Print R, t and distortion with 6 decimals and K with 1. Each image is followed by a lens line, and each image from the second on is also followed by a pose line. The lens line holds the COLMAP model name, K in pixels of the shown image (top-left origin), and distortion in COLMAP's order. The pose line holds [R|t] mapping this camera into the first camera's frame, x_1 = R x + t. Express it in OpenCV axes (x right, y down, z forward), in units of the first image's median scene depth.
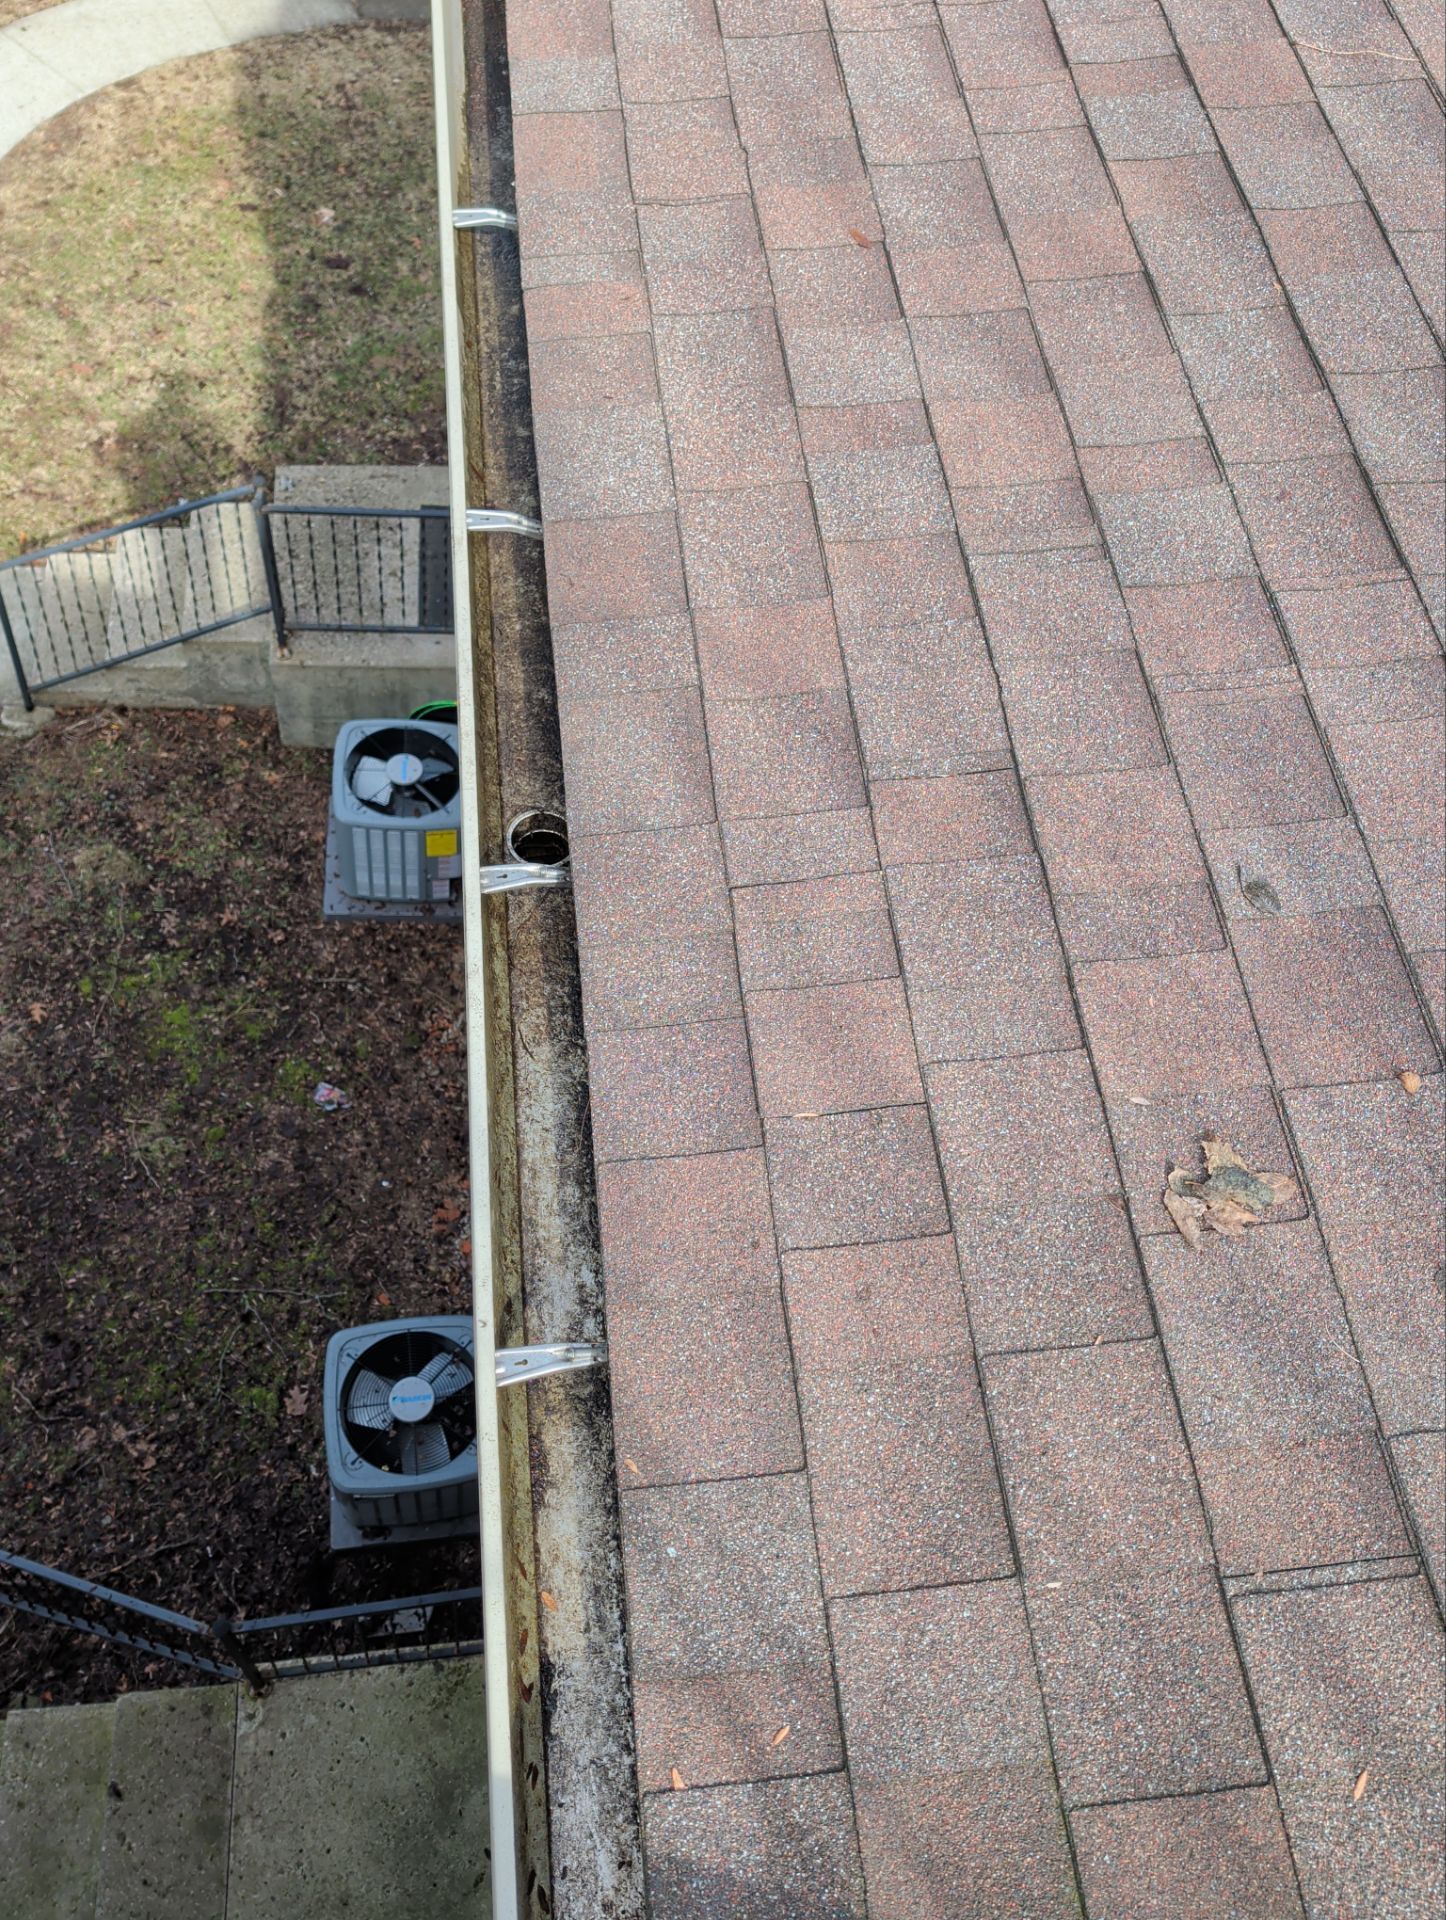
lens RADIAL K [[1382.7, 0, 693.2], [0, 1382.7, 962.1], [0, 0, 1]] dist [-0.005338, 0.006857]
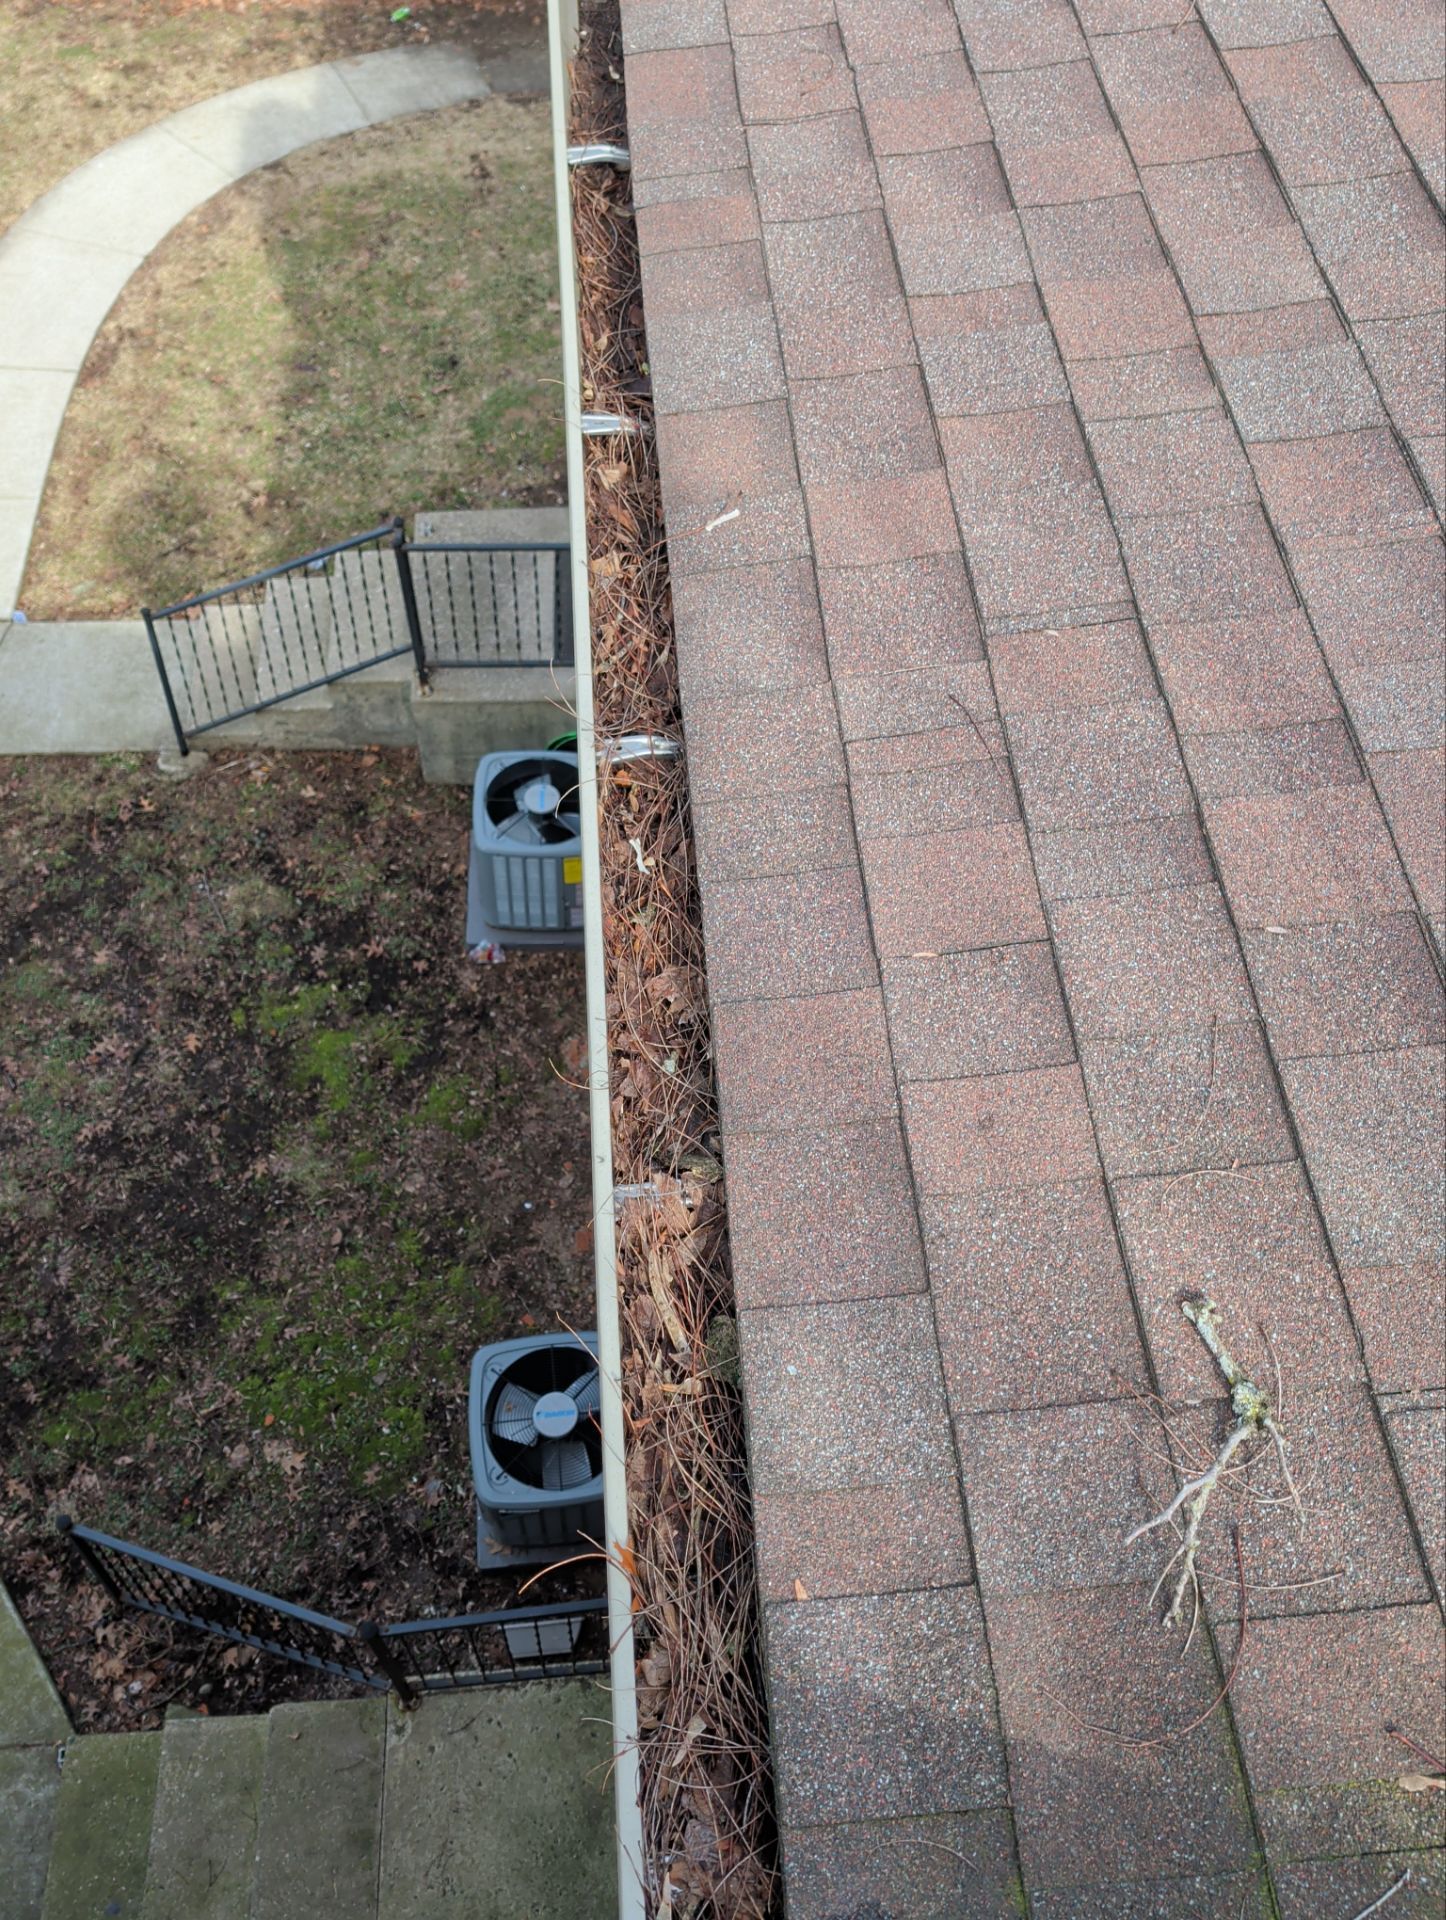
lens RADIAL K [[1387.1, 0, 725.0], [0, 1387.1, 960.4], [0, 0, 1]] dist [0.000613, -0.002407]
pose [[0.996732, -0.019876, -0.078292, 0.011703], [0.017231, 0.999263, -0.034315, 0.100571], [0.078917, 0.032854, 0.996340, 0.006731]]
